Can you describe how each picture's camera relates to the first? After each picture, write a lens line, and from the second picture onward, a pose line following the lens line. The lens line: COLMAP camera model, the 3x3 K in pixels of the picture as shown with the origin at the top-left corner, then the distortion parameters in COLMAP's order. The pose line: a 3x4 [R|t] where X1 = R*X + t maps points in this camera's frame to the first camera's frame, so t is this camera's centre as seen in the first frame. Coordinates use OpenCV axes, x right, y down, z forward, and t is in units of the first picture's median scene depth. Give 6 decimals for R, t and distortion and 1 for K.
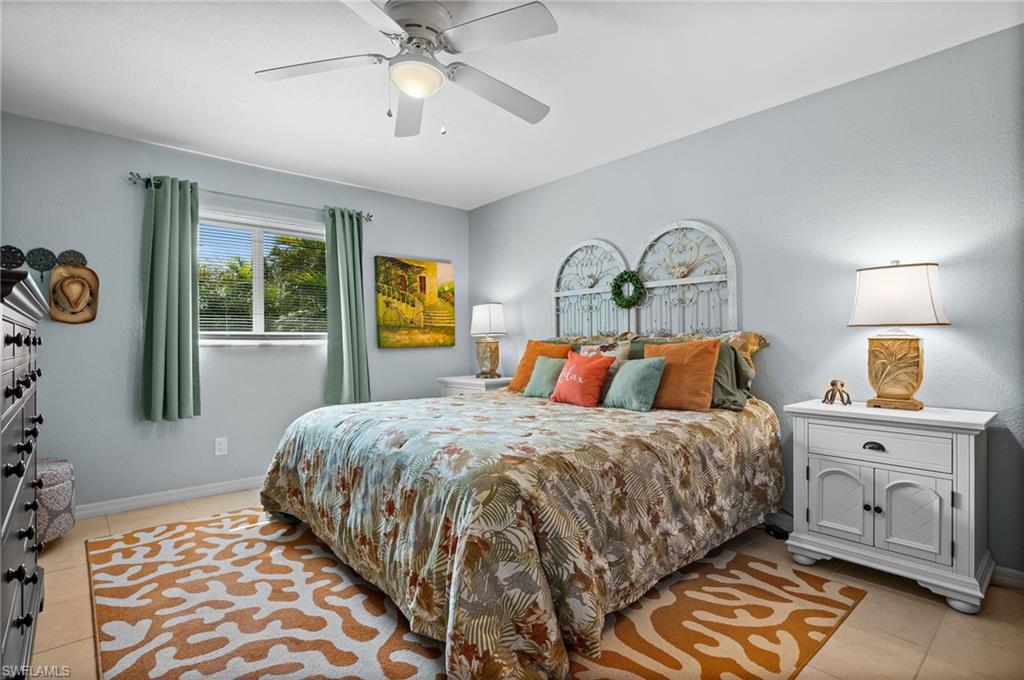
lens RADIAL K [[500.8, 0, 518.6], [0, 500.8, 348.2], [0, 0, 1]] dist [0.011139, 0.000088]
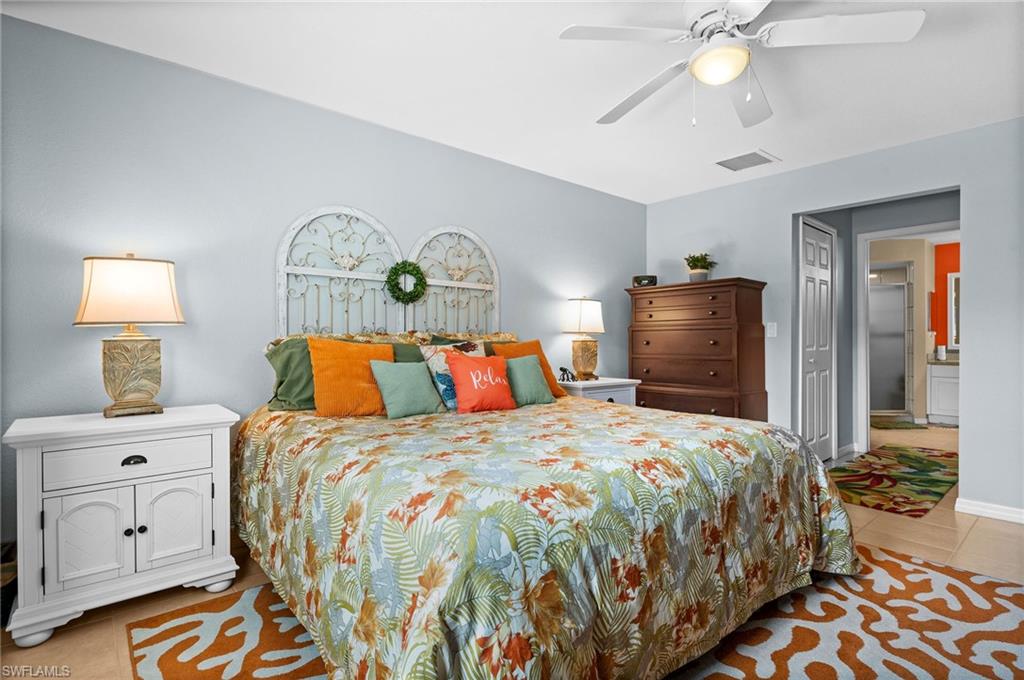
lens RADIAL K [[543.9, 0, 515.1], [0, 543.9, 333.3], [0, 0, 1]] dist [0.018962, -0.000976]
pose [[-0.014056, 0.022250, 0.999654, -0.719689], [0.012264, 0.999681, -0.022078, -0.005754], [-0.999826, 0.011949, -0.014324, 0.815738]]
